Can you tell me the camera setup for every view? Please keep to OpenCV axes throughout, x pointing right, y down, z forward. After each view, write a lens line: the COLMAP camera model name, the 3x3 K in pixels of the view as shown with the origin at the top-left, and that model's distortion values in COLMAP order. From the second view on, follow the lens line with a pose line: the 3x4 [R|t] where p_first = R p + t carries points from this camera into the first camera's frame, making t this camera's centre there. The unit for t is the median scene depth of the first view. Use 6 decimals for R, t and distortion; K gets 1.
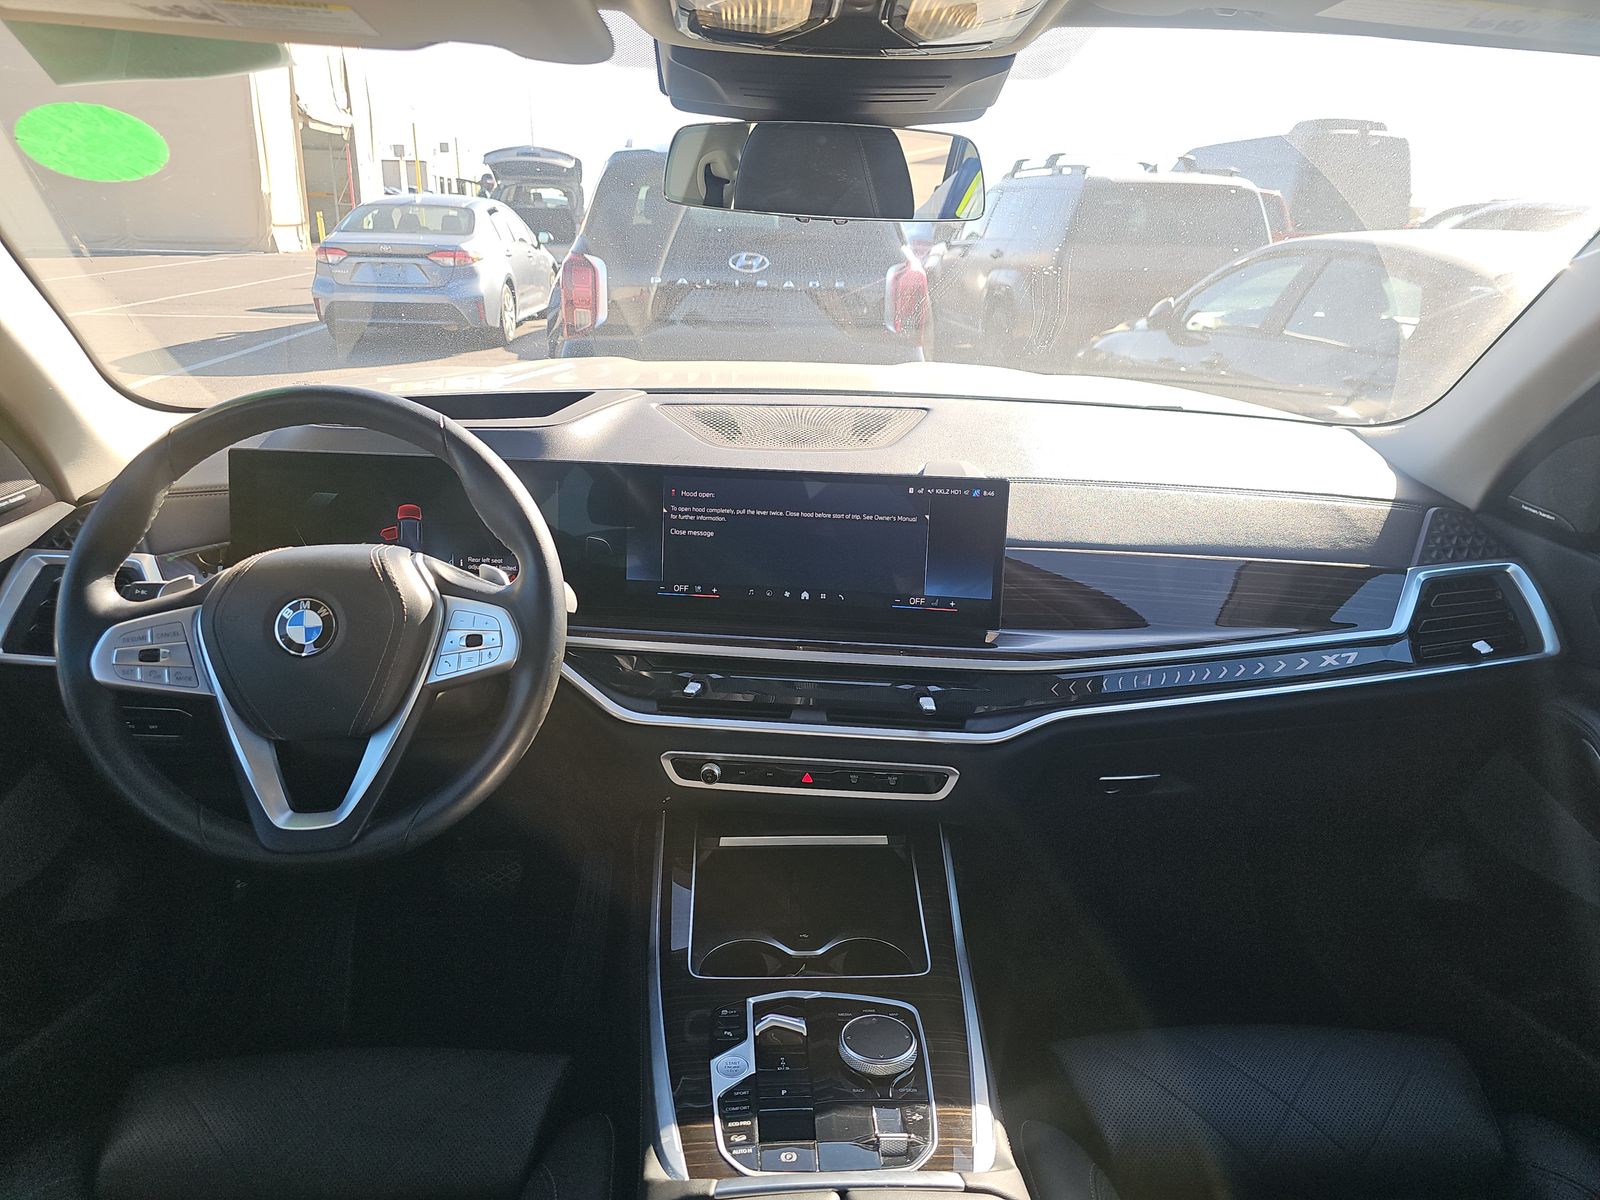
lens RADIAL K [[930.9, 0, 800.0], [0, 930.9, 600.0], [0, 0, 1]] dist [0.029934, -0.030451]
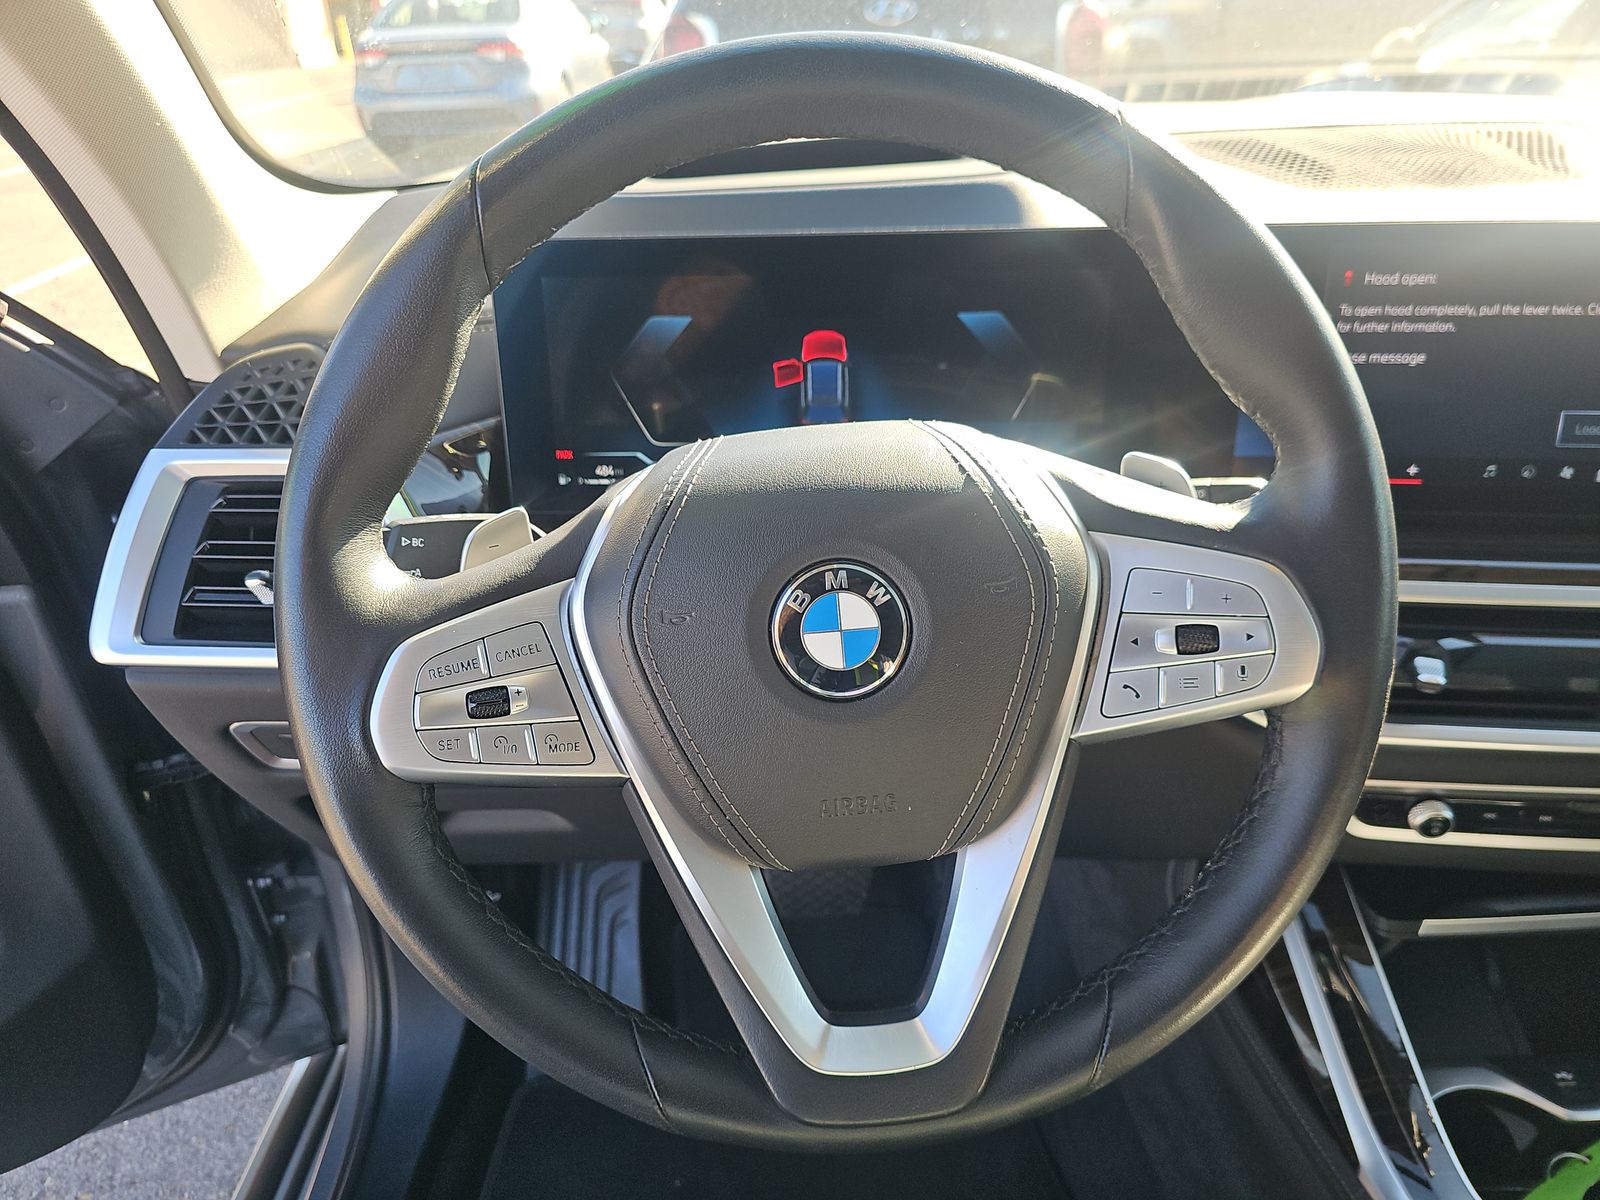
lens RADIAL K [[930.9, 0, 800.0], [0, 930.9, 600.0], [0, 0, 1]] dist [0.029934, -0.030451]
pose [[0.997536, -0.034672, -0.060986, -0.503440], [0.045111, 0.982790, 0.179133, -0.060115], [0.053725, -0.181443, 0.981933, 0.565583]]
